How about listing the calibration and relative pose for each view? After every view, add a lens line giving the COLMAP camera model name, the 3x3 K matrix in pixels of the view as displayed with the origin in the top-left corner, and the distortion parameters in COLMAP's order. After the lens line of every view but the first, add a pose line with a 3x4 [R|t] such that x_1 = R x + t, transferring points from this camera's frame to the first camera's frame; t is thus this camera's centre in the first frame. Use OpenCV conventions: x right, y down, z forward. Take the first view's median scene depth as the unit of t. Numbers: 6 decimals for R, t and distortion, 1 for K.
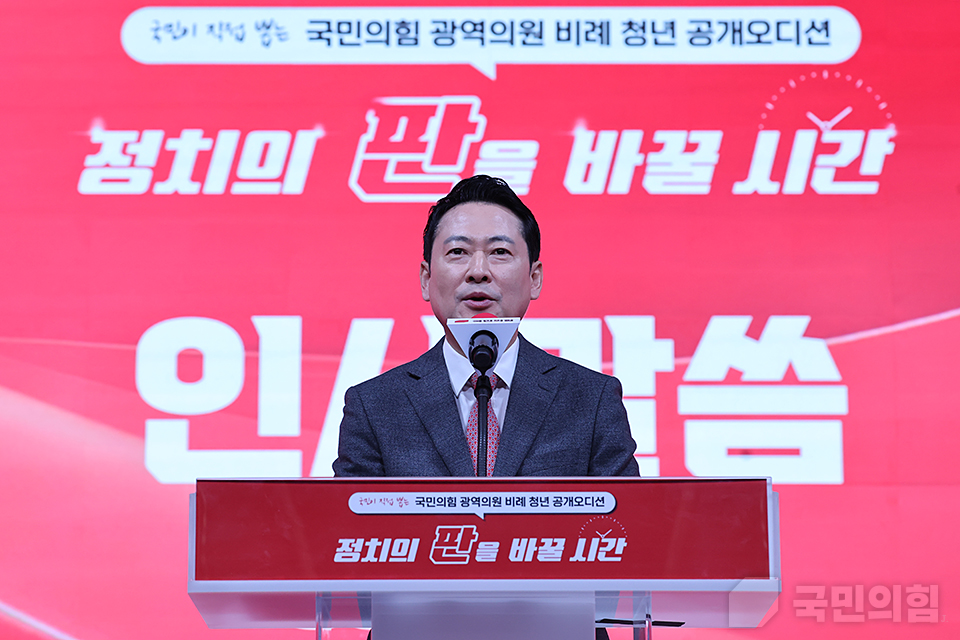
lens RADIAL K [[3323.1, 0, 480.0], [0, 3323.1, 320.0], [0, 0, 1]] dist [0.245287, 1.558422]
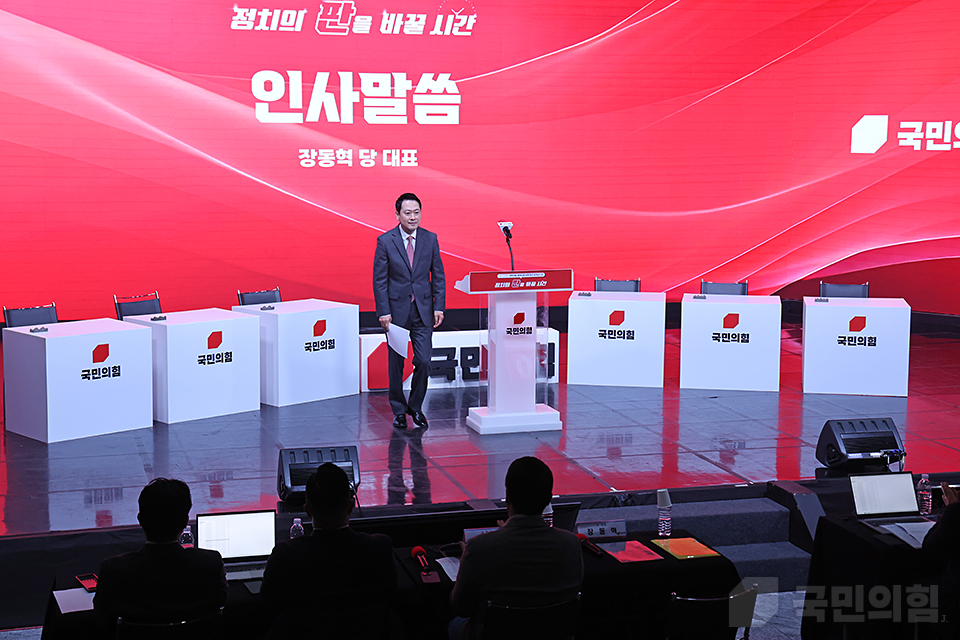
lens RADIAL K [[1599.0, 0, 480.0], [0, 1599.0, 320.0], [0, 0, 1]] dist [0.338423, 0.054561]
pose [[0.959926, -0.033700, 0.278220, -0.339046], [-0.064667, 0.939320, 0.336893, -0.321404], [-0.272691, -0.341384, 0.899498, -0.574844]]
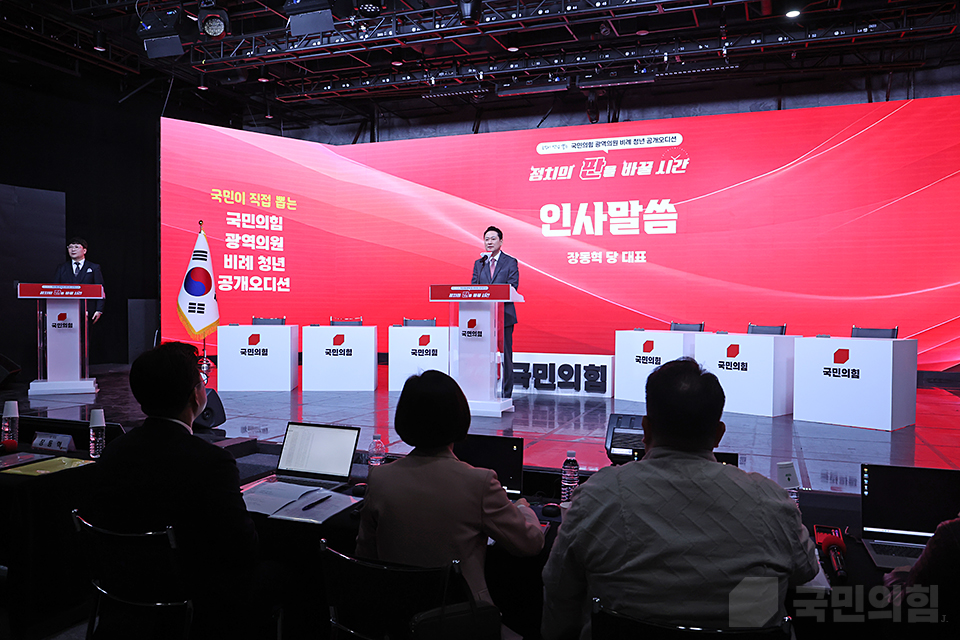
lens RADIAL K [[772.4, 0, 480.0], [0, 772.4, 320.0], [0, 0, 1]] dist [-0.006903, 0.001761]
pose [[0.932182, 0.013610, -0.361735, 0.252986], [0.069944, 0.973690, 0.216879, -0.094815], [0.355169, -0.227472, 0.906704, -0.181936]]
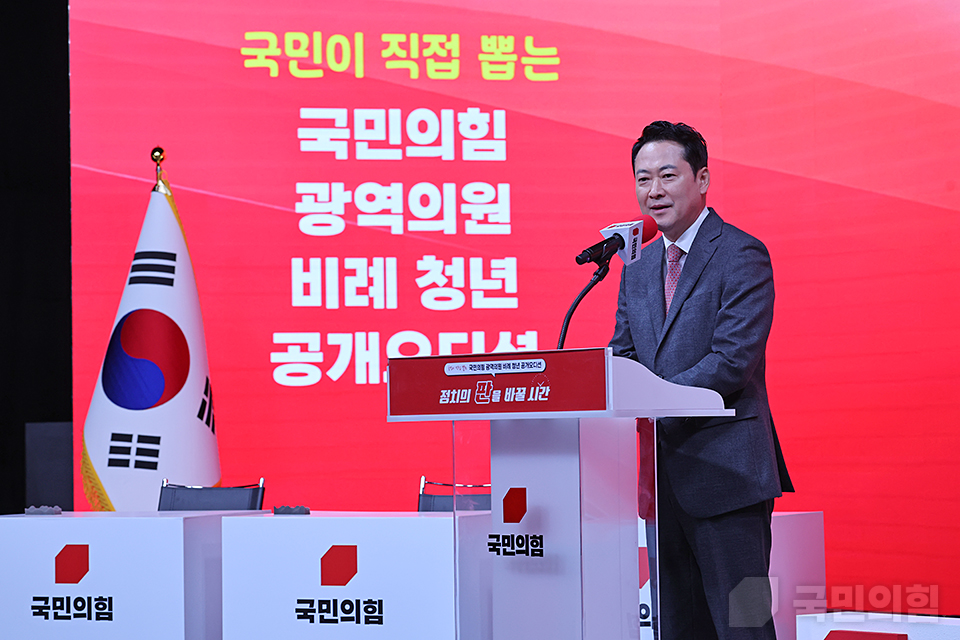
lens RADIAL K [[3026.1, 0, 480.0], [0, 3026.1, 320.0], [0, 0, 1]] dist [0.165692, -0.569609]
pose [[0.648979, -0.036123, -0.759949, 0.518307], [0.176929, 0.978652, 0.104574, -0.058870], [0.739948, -0.202324, 0.641516, -0.006681]]
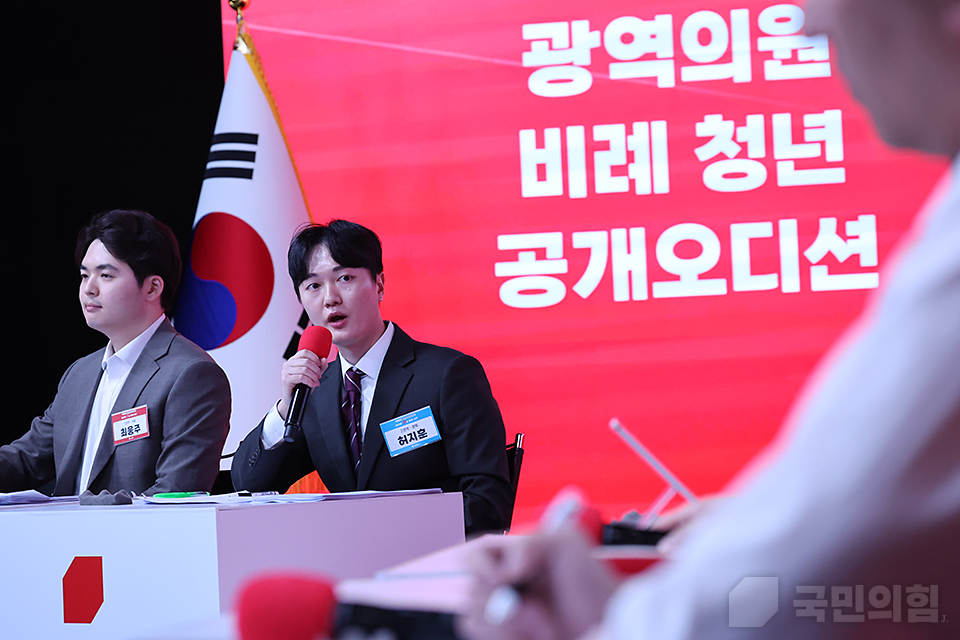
lens RADIAL K [[3464.2, 0, 480.0], [0, 3464.2, 320.0], [0, 0, 1]] dist [0.311294, 2.095462]
pose [[0.272929, -0.033295, -0.961458, 0.503330], [0.250347, 0.967427, 0.037565, 0.055472], [0.928890, -0.250951, 0.272374, 0.477443]]
